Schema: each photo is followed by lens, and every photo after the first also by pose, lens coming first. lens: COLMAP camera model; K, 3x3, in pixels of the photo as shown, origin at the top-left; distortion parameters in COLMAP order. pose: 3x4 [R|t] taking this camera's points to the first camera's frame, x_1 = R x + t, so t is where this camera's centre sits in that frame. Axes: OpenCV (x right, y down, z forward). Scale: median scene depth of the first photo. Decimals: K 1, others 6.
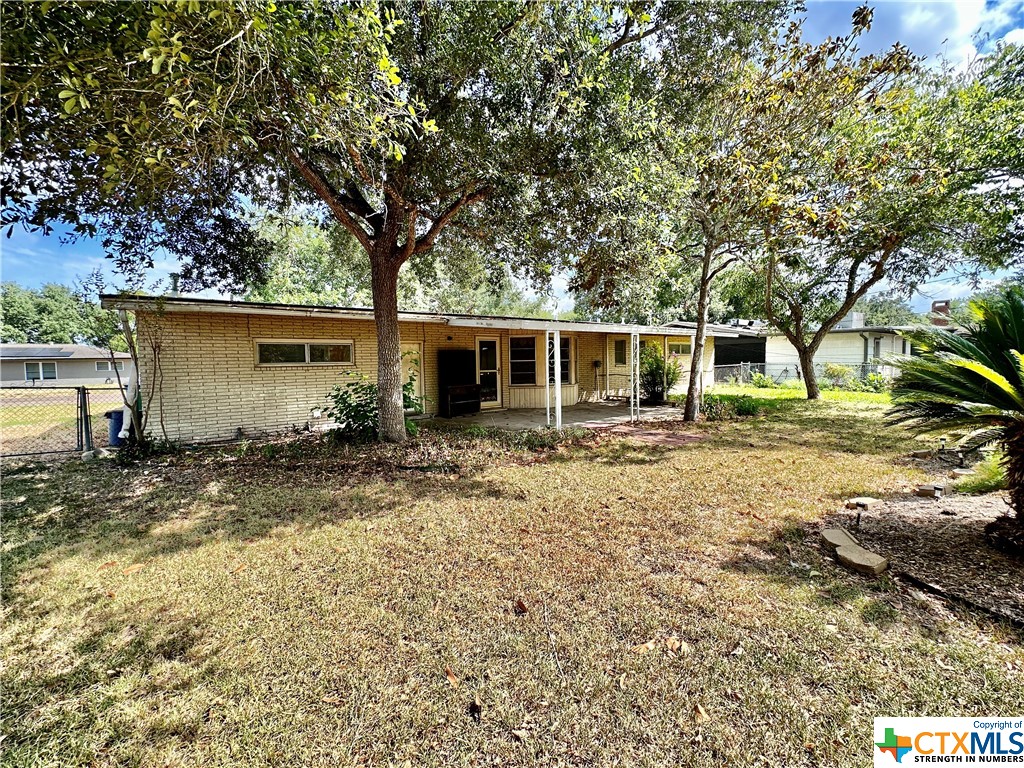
lens RADIAL K [[411.4, 0, 512.0], [0, 411.4, 384.0], [0, 0, 1]] dist [0.002108, 0.000058]
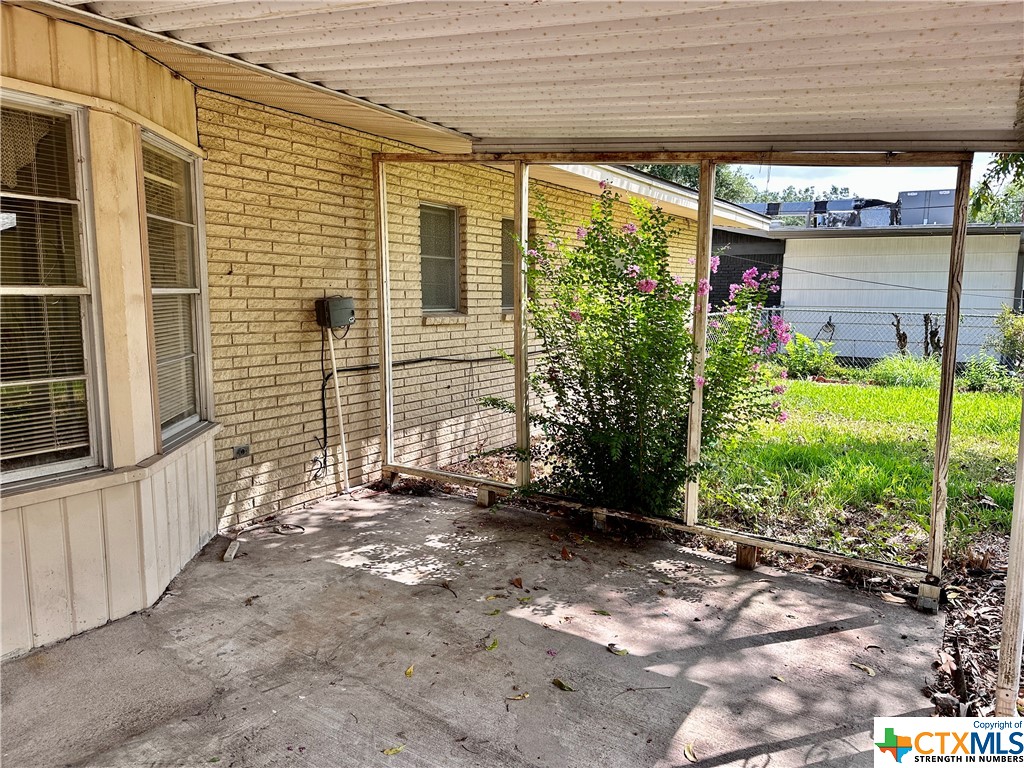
lens RADIAL K [[712.7, 0, 512.0], [0, 712.7, 384.0], [0, 0, 1]] dist [0.119131, -0.165875]
pose [[0.930876, -0.029016, 0.364182, 0.292633], [0.002106, 0.997250, 0.074075, -0.073304], [-0.365330, -0.068187, 0.928377, 1.174761]]
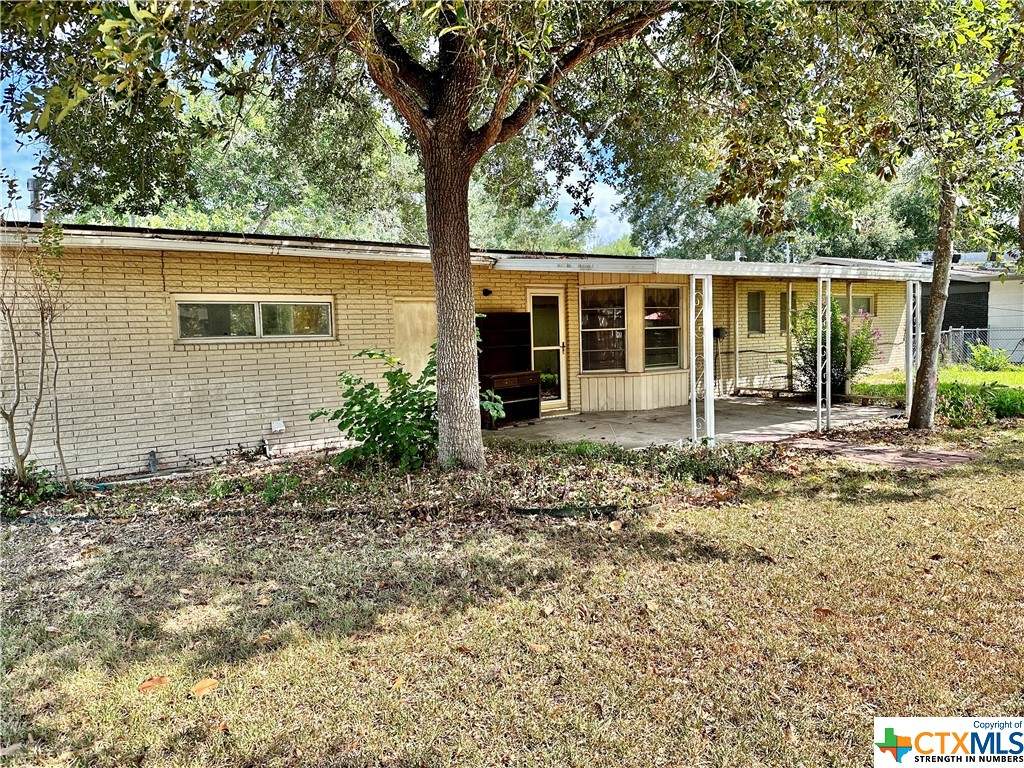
lens RADIAL K [[712.7, 0, 512.0], [0, 712.7, 384.0], [0, 0, 1]] dist [0.119131, -0.165875]
pose [[0.999739, -0.013887, 0.018146, -0.186078], [0.013577, 0.999762, 0.017070, 0.002545], [-0.018379, -0.016819, 0.999690, -0.011060]]
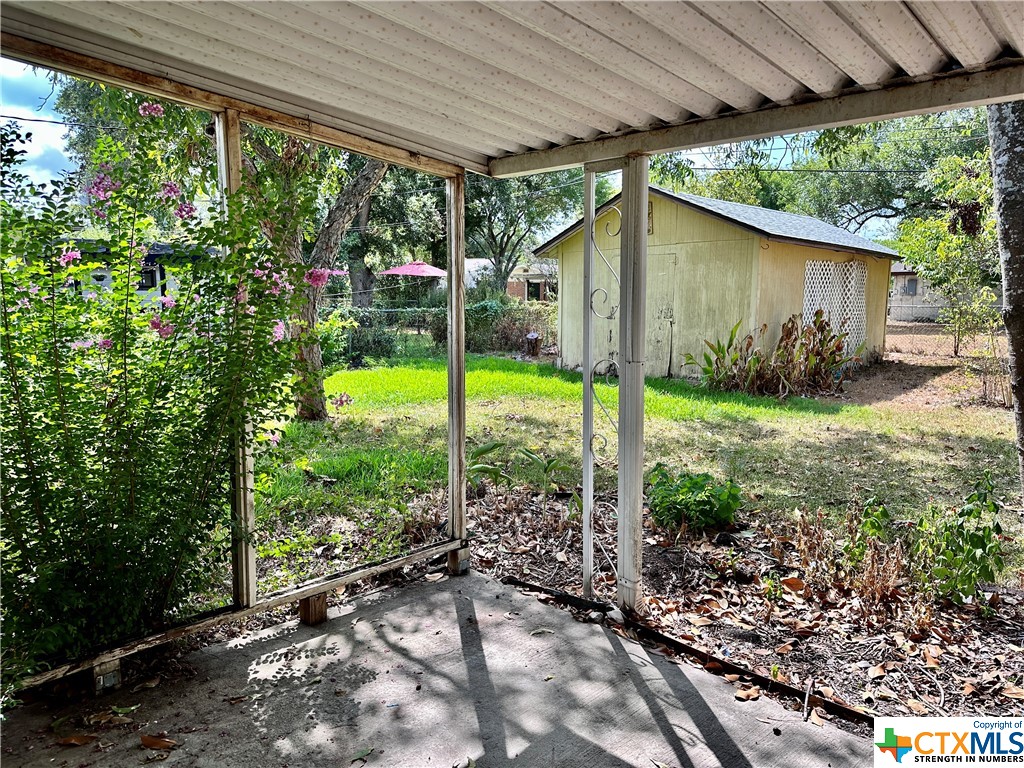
lens RADIAL K [[712.7, 0, 512.0], [0, 712.7, 384.0], [0, 0, 1]] dist [0.119131, -0.165875]
pose [[-0.153850, -0.121731, 0.980567, 0.212671], [0.053309, 0.989914, 0.131255, -0.093595], [-0.986655, 0.072467, -0.145809, 1.506527]]
